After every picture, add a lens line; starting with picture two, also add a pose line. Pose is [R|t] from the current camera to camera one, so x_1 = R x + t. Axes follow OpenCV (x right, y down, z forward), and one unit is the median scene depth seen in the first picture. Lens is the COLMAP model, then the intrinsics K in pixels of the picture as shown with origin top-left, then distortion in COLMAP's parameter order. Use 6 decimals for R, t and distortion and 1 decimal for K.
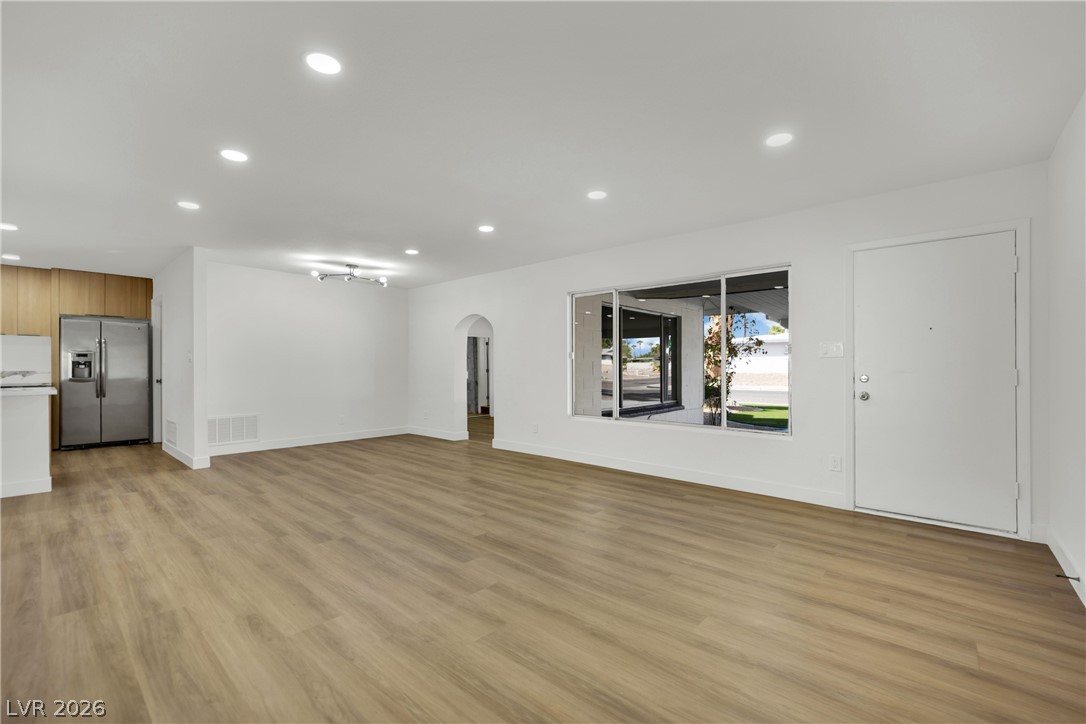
lens RADIAL K [[467.4, 0, 542.1], [0, 467.4, 364.7], [0, 0, 1]] dist [-0.020857, -0.000468]
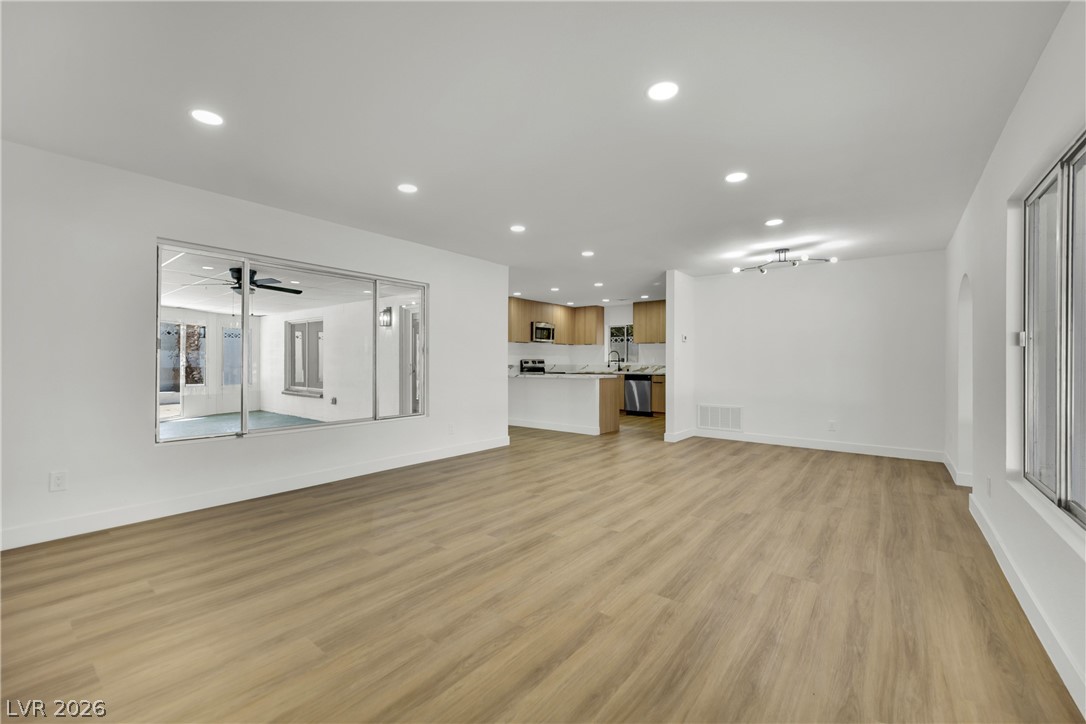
lens RADIAL K [[448.3, 0, 549.1], [0, 448.3, 365.1], [0, 0, 1]] dist [-0.027025, -0.000005]
pose [[0.066076, 0.007189, -0.997789, 0.720483], [0.001940, 0.999971, 0.007333, -0.006450], [0.997813, -0.002420, 0.066060, 0.811765]]
